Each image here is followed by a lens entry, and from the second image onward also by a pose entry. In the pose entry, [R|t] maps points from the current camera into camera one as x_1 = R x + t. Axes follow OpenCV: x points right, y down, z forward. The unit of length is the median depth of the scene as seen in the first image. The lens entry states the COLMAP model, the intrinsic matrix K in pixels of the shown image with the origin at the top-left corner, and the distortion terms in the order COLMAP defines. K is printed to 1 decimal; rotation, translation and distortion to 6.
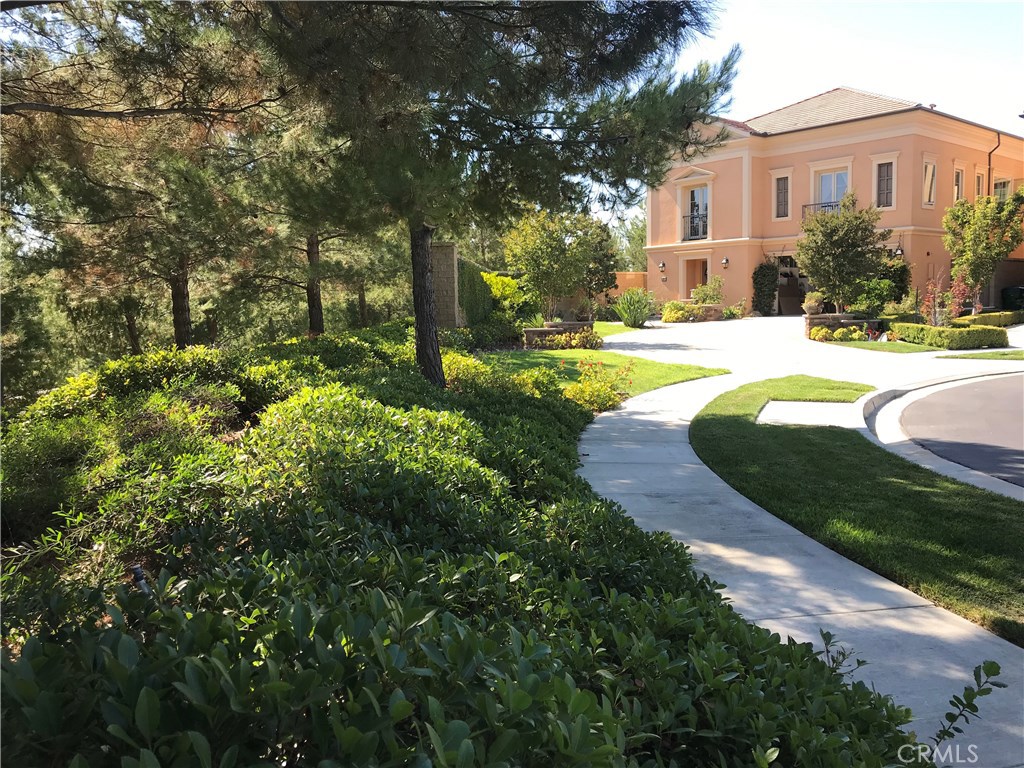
lens RADIAL K [[821.0, 0, 510.9], [0, 821.0, 378.7], [0, 0, 1]] dist [0.043803, -0.062308]
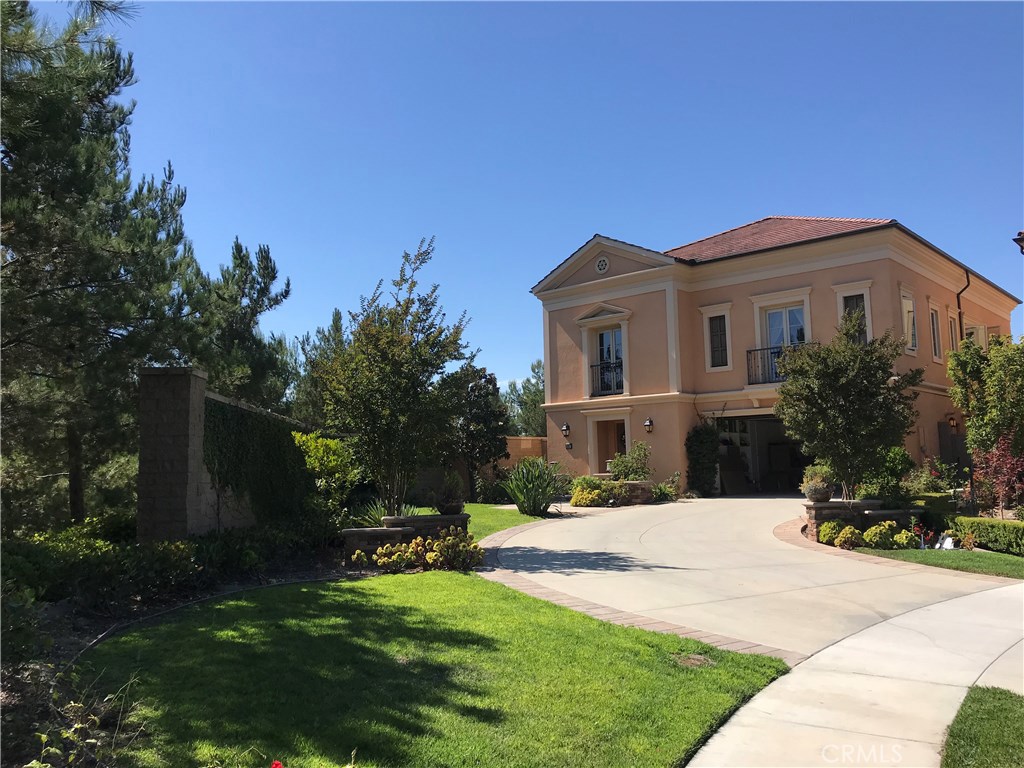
lens RADIAL K [[821.0, 0, 510.9], [0, 821.0, 378.7], [0, 0, 1]] dist [0.043803, -0.062308]
pose [[0.991413, 0.014188, 0.129997, 0.050046], [0.012762, 0.978853, -0.204165, -0.041812], [-0.130145, 0.204071, 0.970267, 0.385628]]
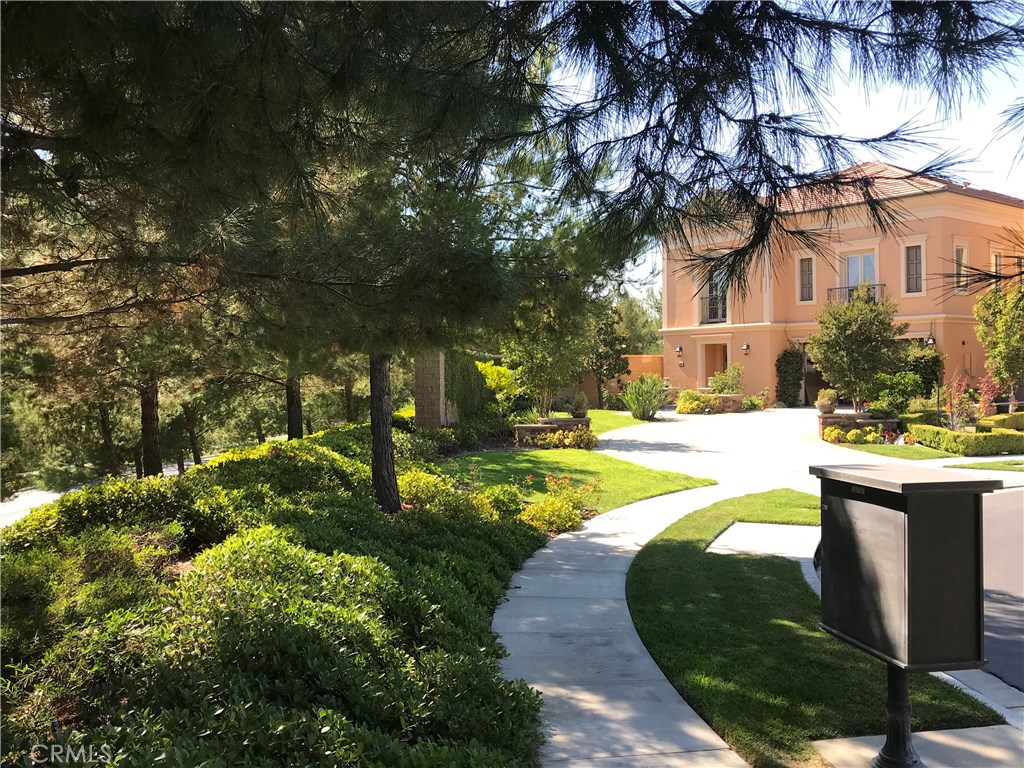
lens RADIAL K [[930.4, 0, 509.5], [0, 930.4, 377.7], [0, 0, 1]] dist [0.017381, -0.003494]
pose [[0.999576, 0.008803, -0.027773, 0.034590], [-0.011167, 0.996218, -0.086167, -0.021520], [0.026909, 0.086441, 0.995894, -0.060587]]
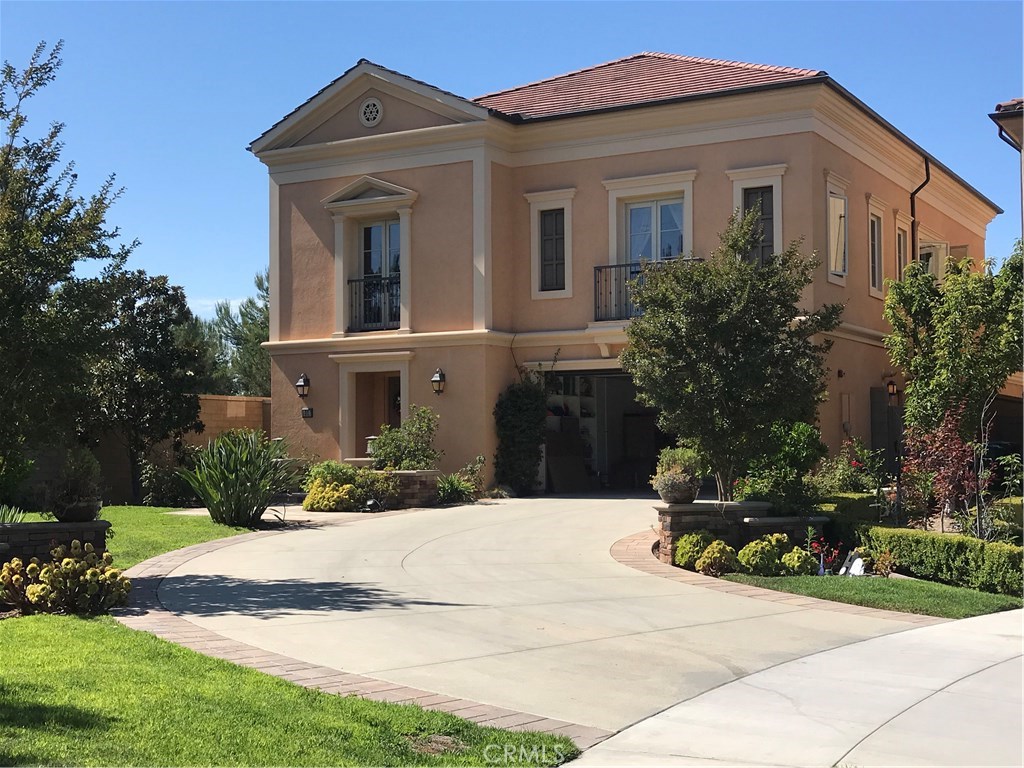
lens RADIAL K [[1350.8, 0, 512.0], [0, 1350.8, 384.0], [0, 0, 1]] dist [0.242269, -0.991957]
pose [[0.943196, 0.032141, 0.330678, 0.063929], [0.016725, 0.989454, -0.143877, -0.038914], [-0.331815, 0.141235, 0.932712, 0.378149]]
